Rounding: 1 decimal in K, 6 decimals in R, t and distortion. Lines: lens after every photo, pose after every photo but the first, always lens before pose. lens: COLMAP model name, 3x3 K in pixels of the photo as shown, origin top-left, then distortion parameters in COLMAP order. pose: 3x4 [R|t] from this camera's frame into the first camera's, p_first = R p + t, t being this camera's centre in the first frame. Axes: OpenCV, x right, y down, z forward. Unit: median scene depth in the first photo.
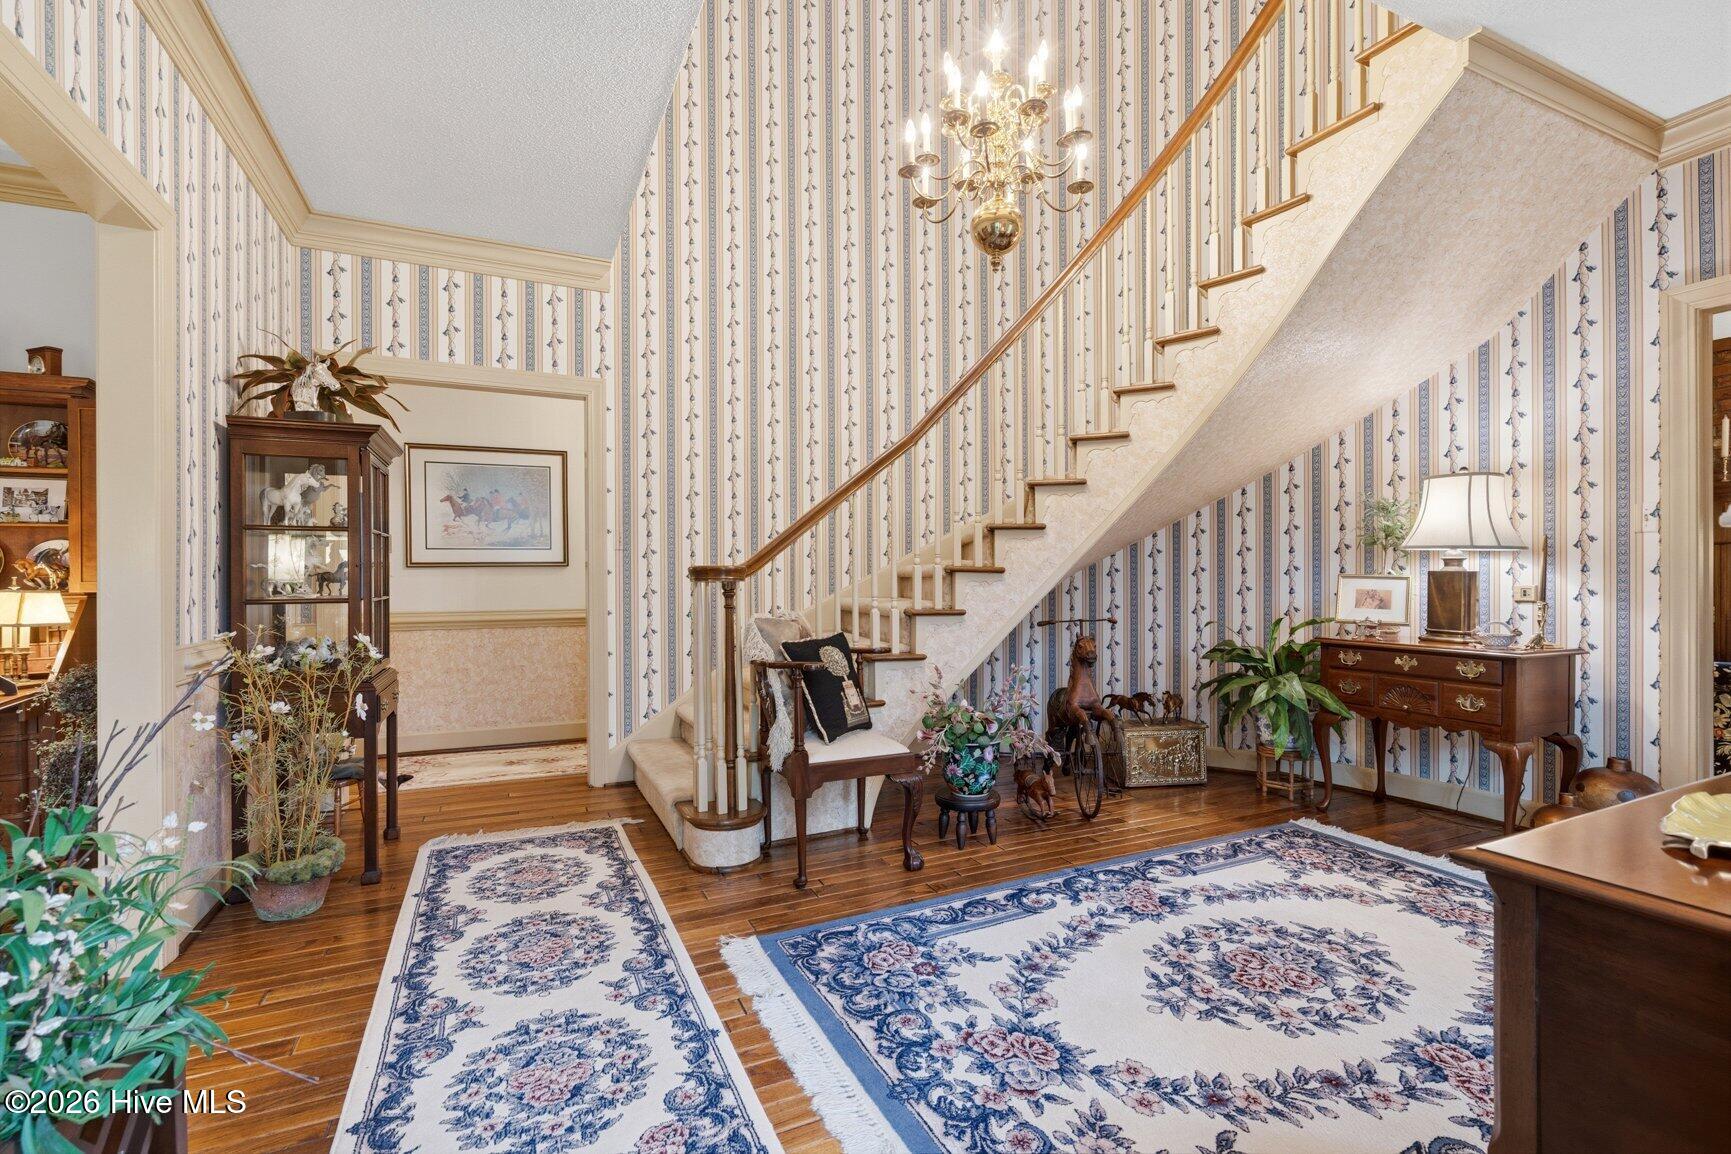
lens RADIAL K [[792.5, 0, 865.4], [0, 792.5, 578.1], [0, 0, 1]] dist [-0.015080, 0.008525]
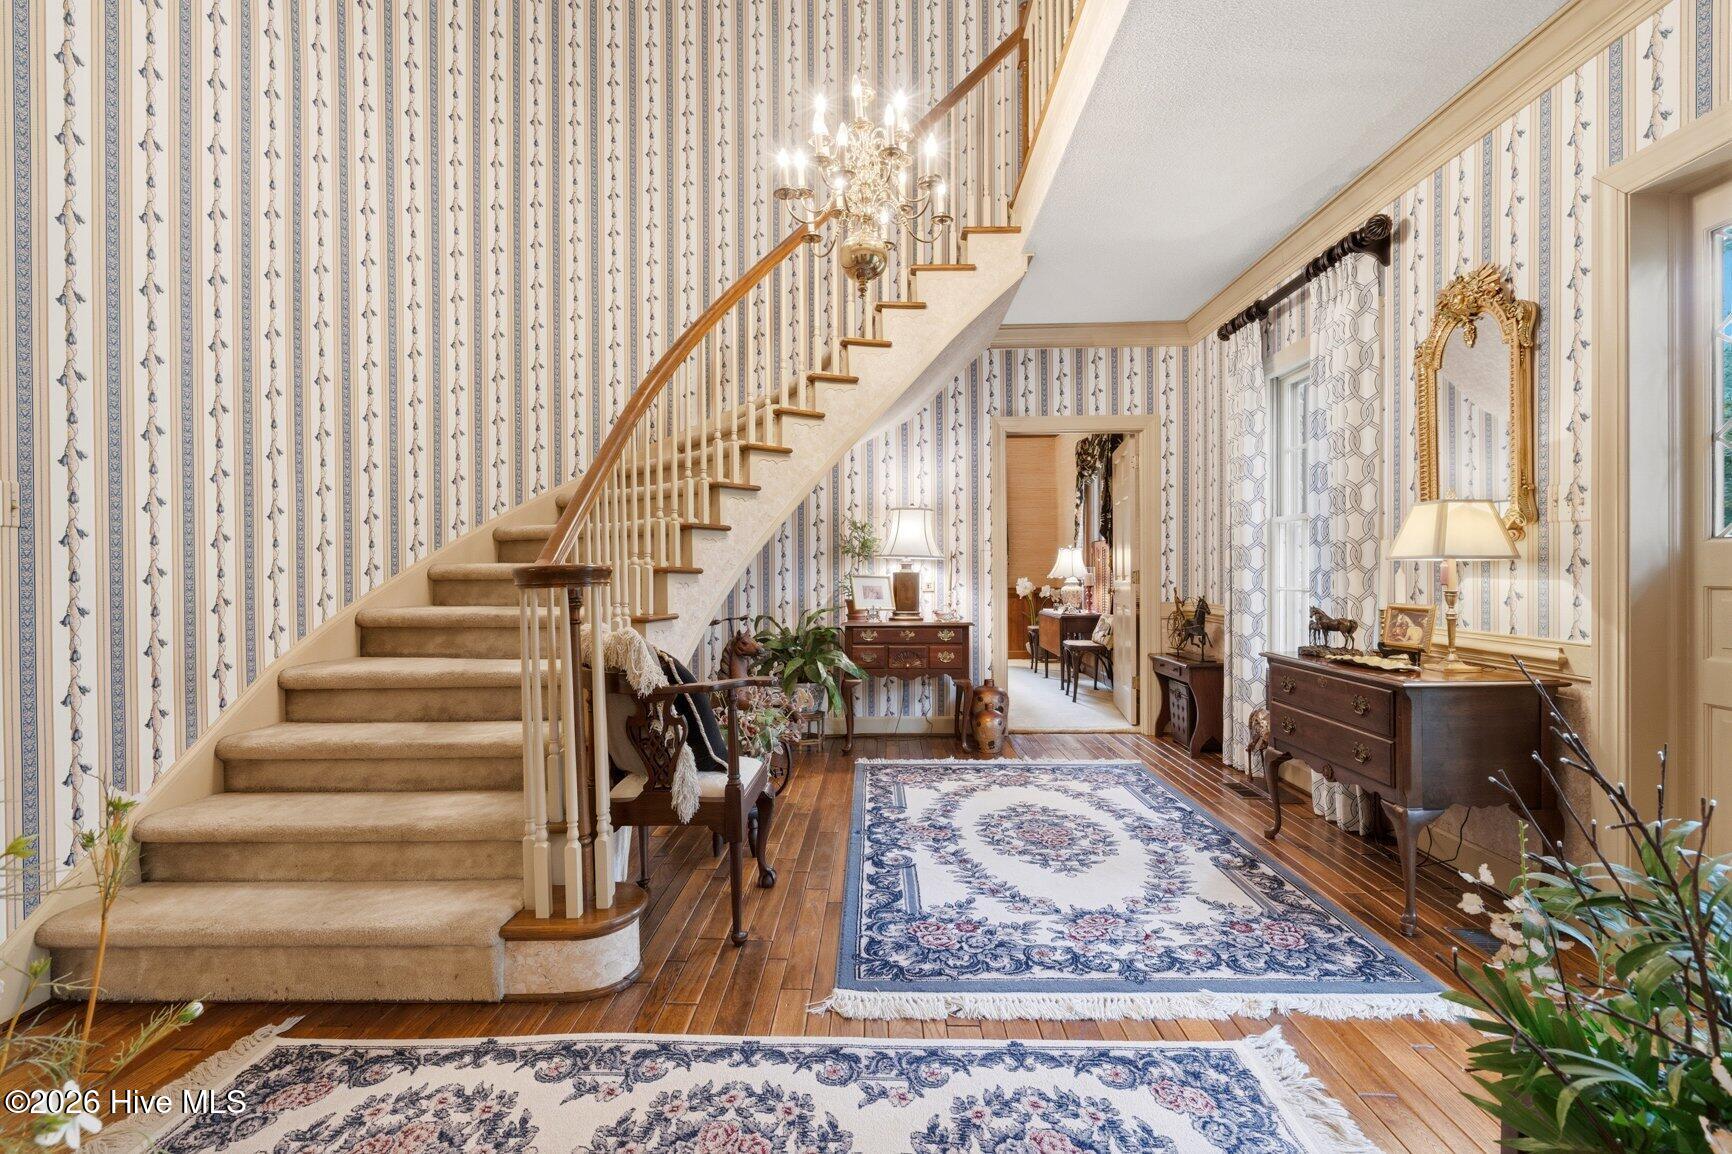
lens RADIAL K [[793.0, 0, 870.1], [0, 793.0, 574.8], [0, 0, 1]] dist [-0.015080, 0.008525]
pose [[0.426891, -0.002168, 0.904301, -0.856375], [0.006496, 0.999979, -0.000669, -0.004482], [-0.904280, 0.006159, 0.426896, 0.551771]]
